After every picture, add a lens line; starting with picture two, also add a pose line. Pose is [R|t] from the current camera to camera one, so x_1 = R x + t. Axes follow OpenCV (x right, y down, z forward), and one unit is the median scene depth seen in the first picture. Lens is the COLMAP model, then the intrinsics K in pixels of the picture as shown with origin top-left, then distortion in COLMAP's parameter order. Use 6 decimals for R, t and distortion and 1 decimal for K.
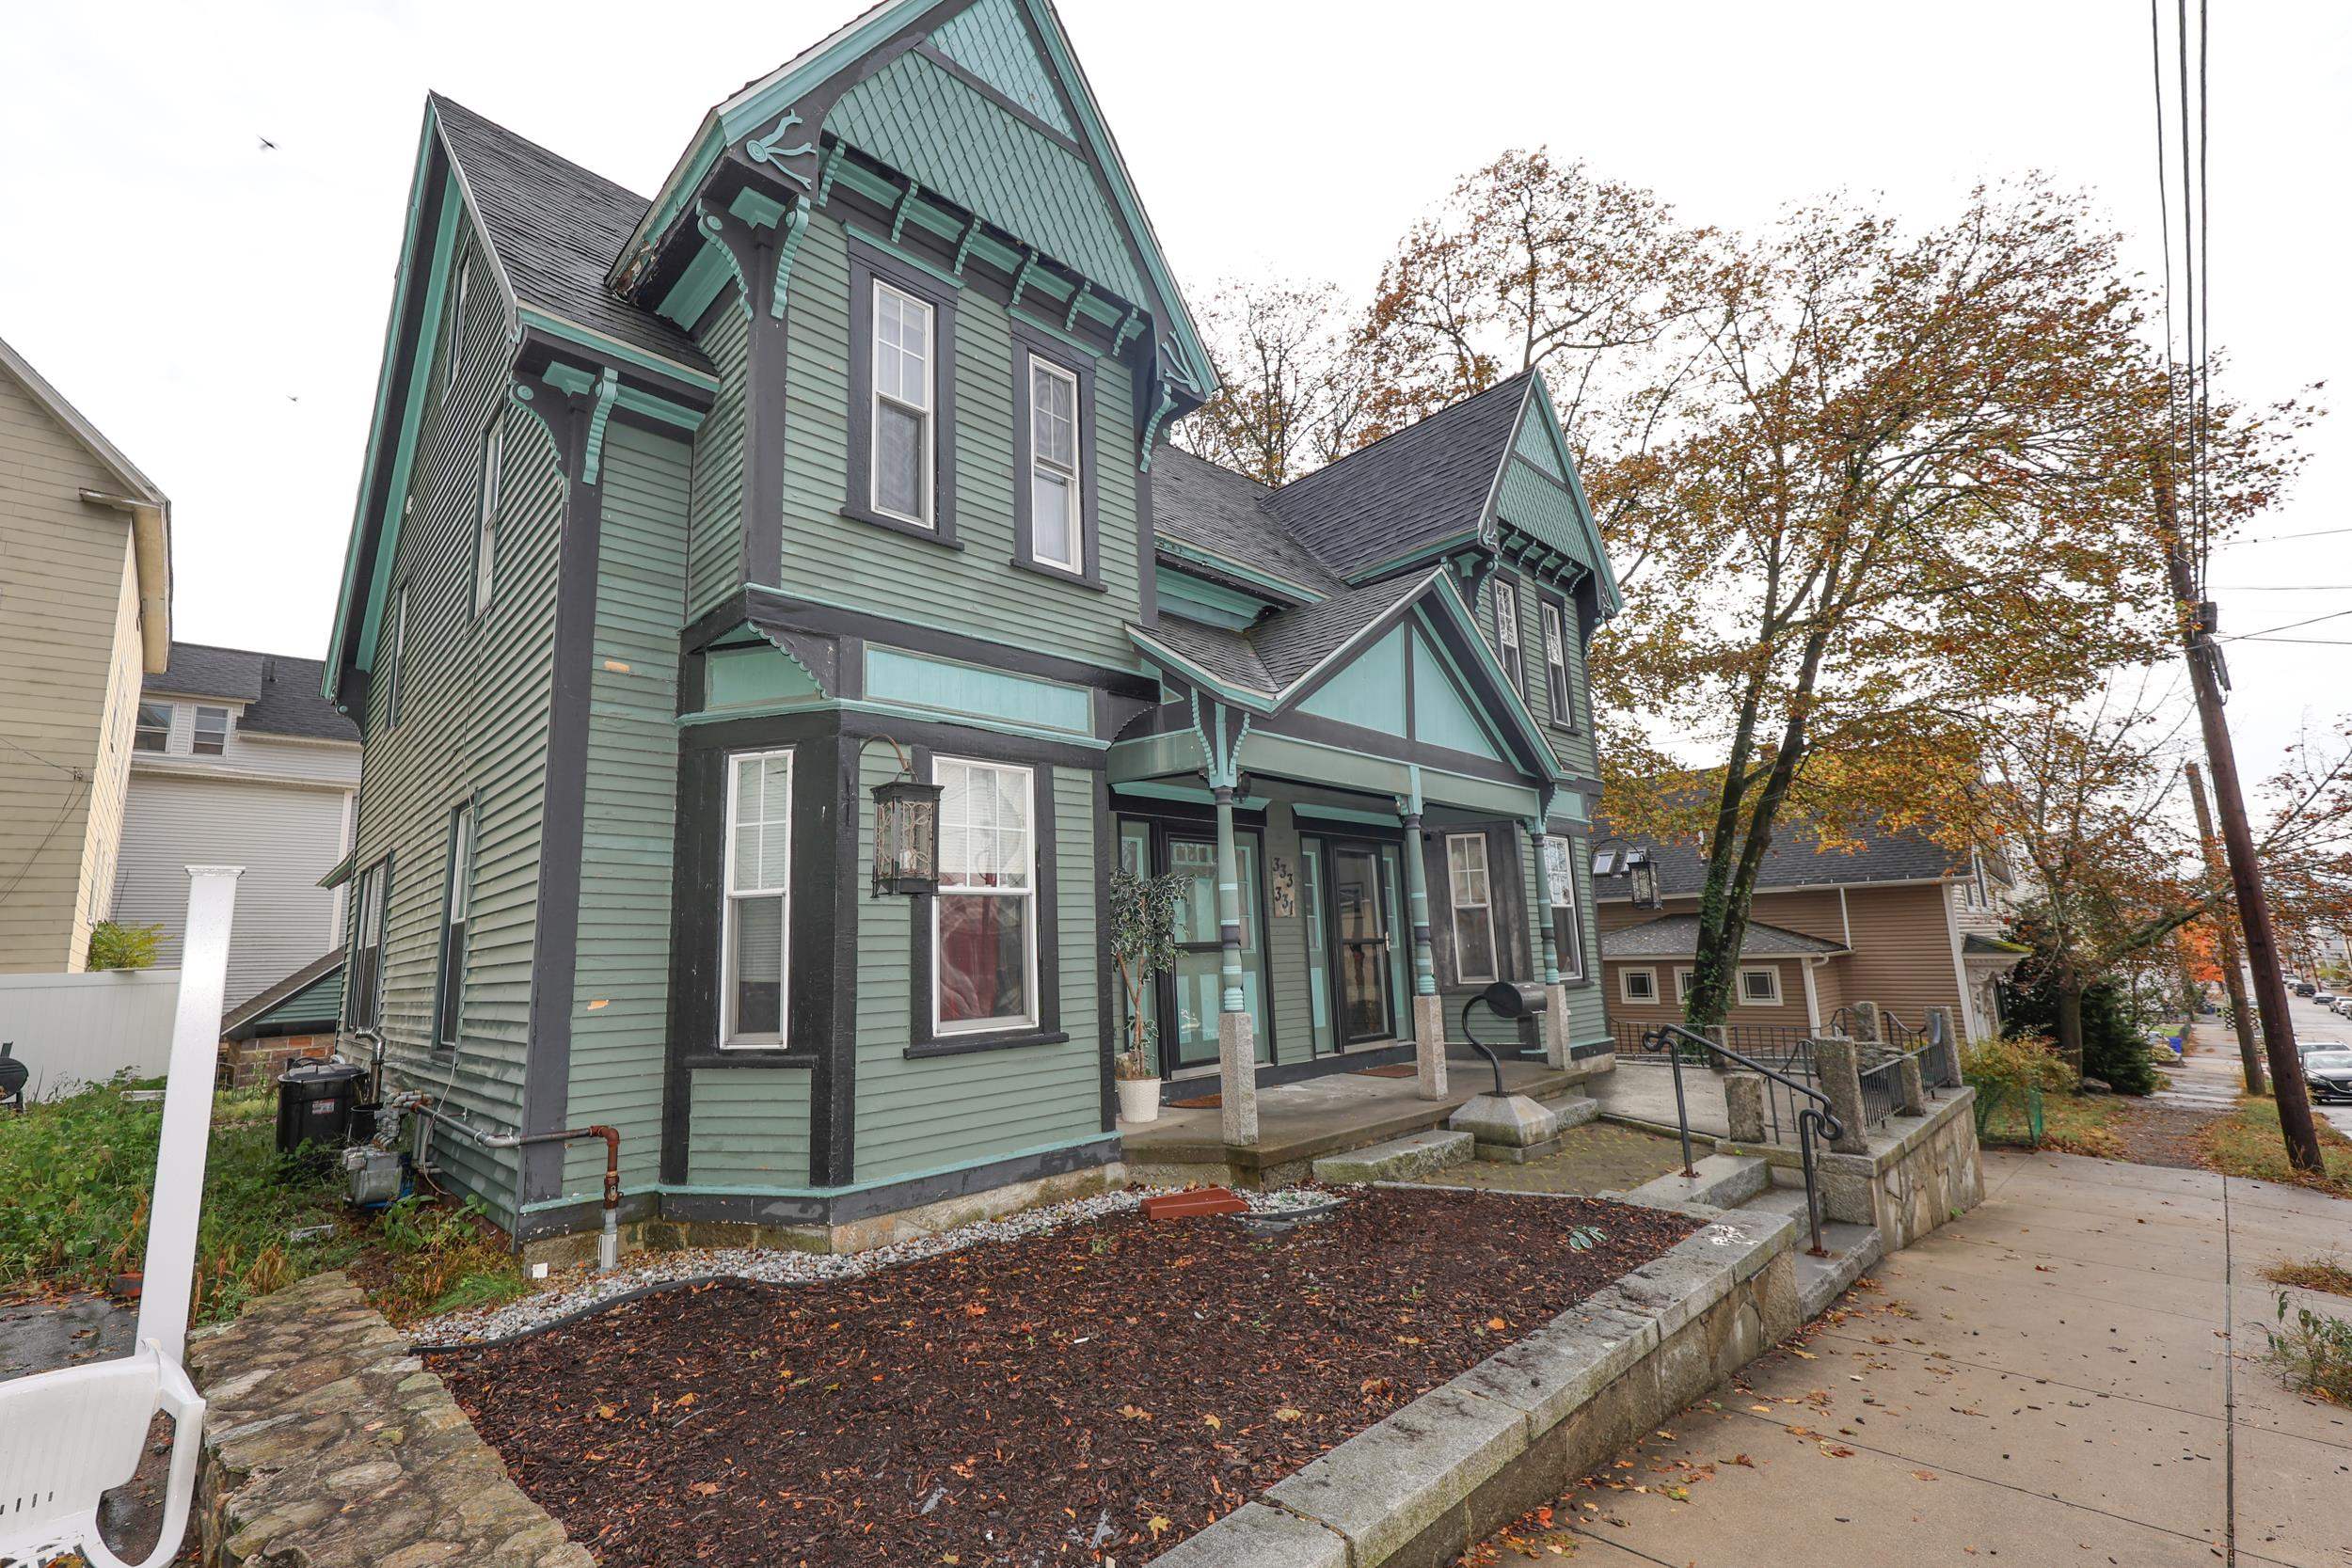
lens RADIAL K [[971.4, 0, 1170.8], [0, 971.4, 796.5], [0, 0, 1]] dist [0.001841, 0.000050]
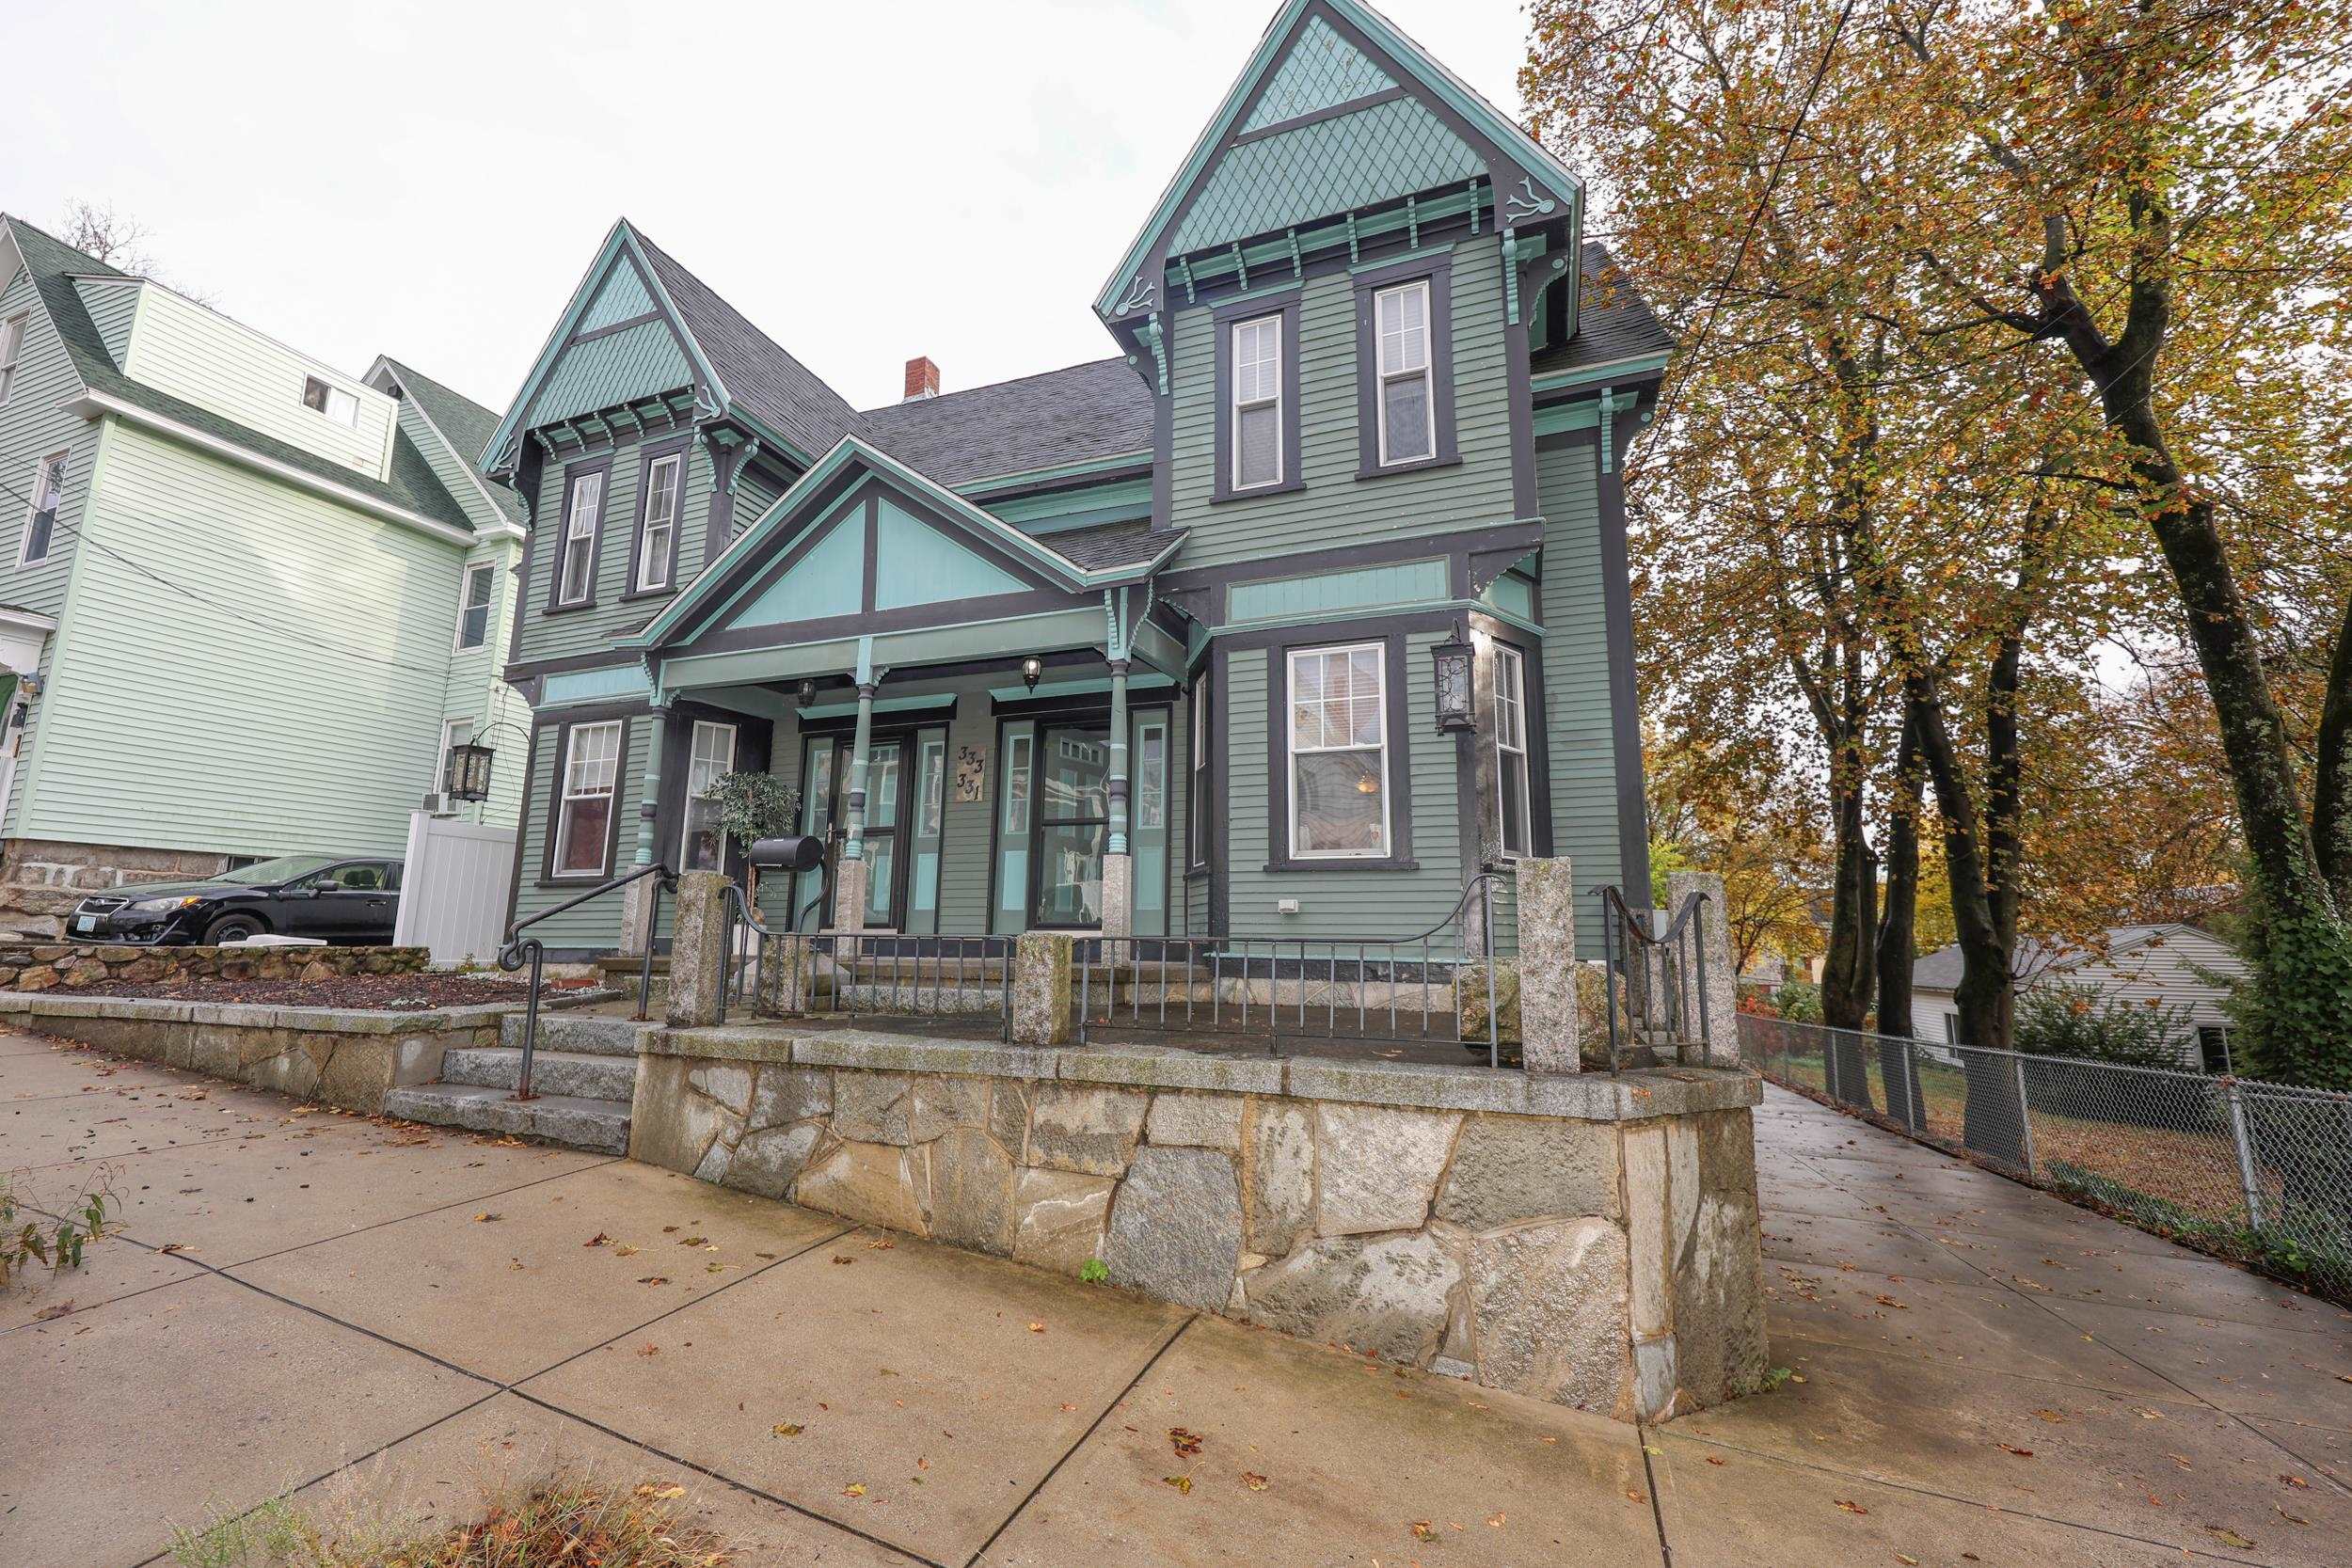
lens RADIAL K [[971.4, 0, 1158.9], [0, 971.4, 780.6], [0, 0, 1]] dist [0.001841, 0.000050]
pose [[0.415563, -0.121779, -0.901375, 0.812863], [0.116409, 0.989968, -0.080079, 0.207540], [0.902085, -0.071650, 0.425570, 0.259496]]
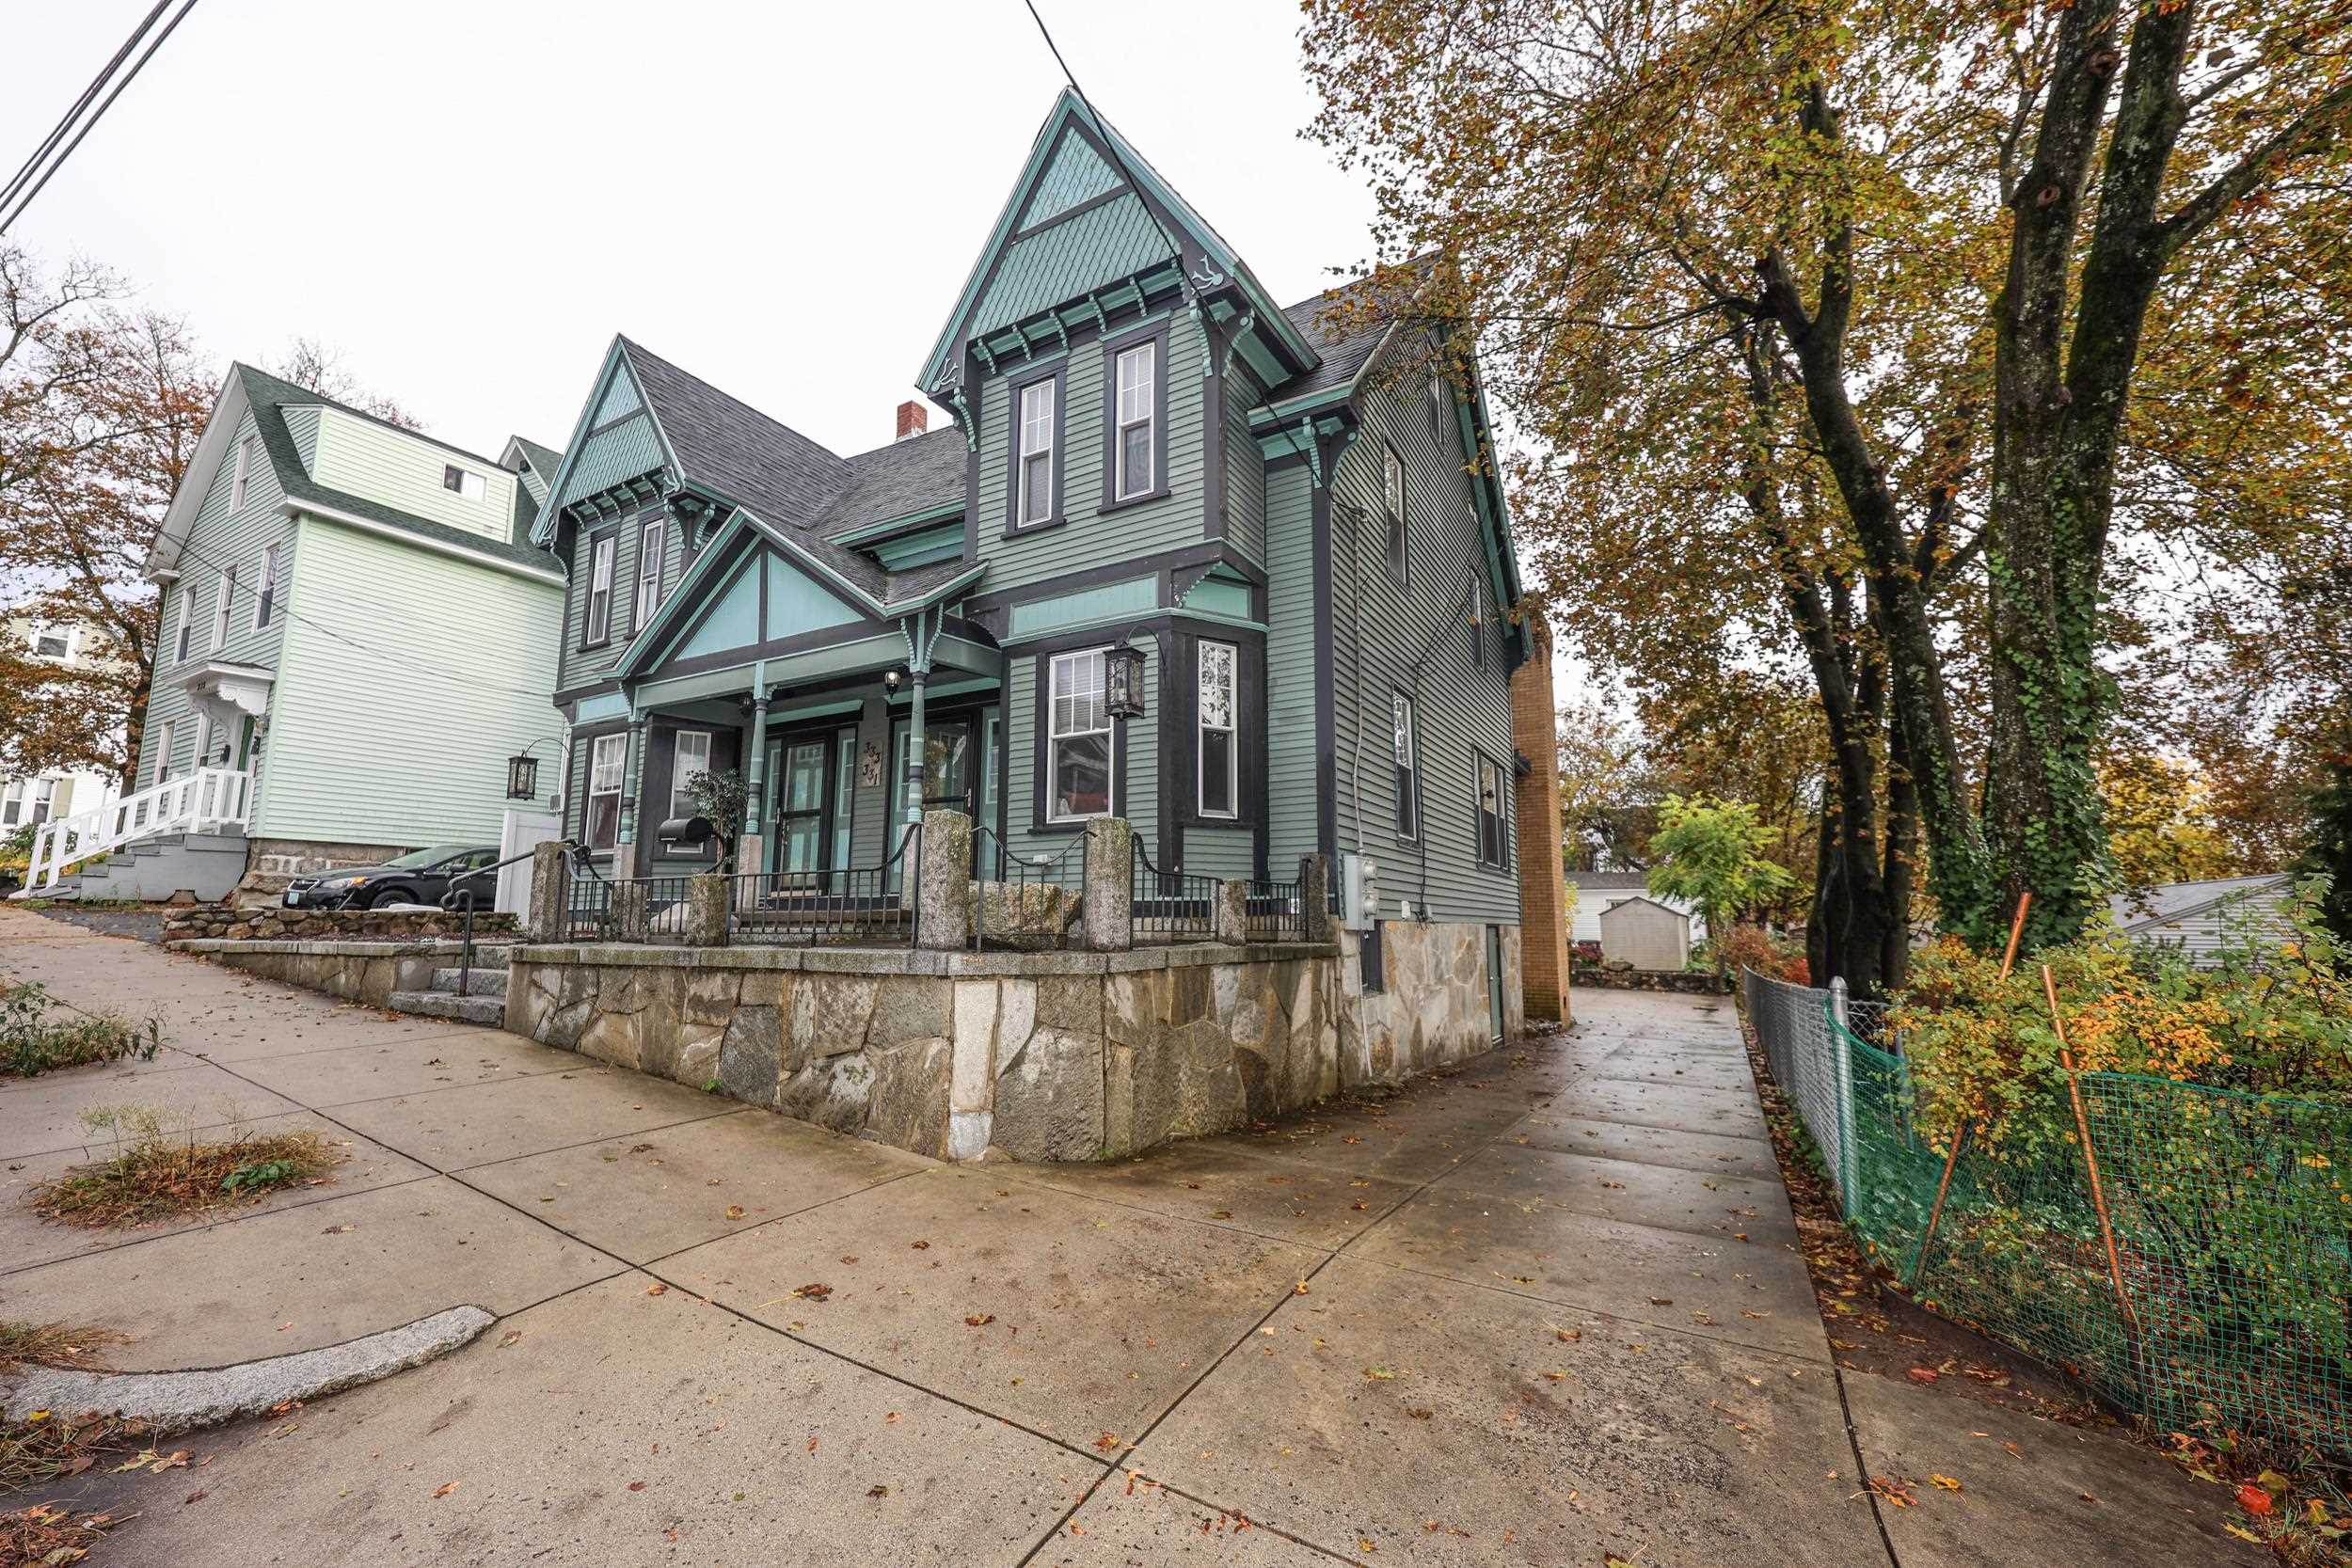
lens RADIAL K [[971.4, 0, 1167.2], [0, 971.4, 780.4], [0, 0, 1]] dist [0.001841, 0.000050]
pose [[0.262581, -0.111783, -0.958413, 1.301371], [0.144343, 0.986641, -0.075529, 0.303957], [0.954053, -0.118508, 0.275208, 0.680452]]
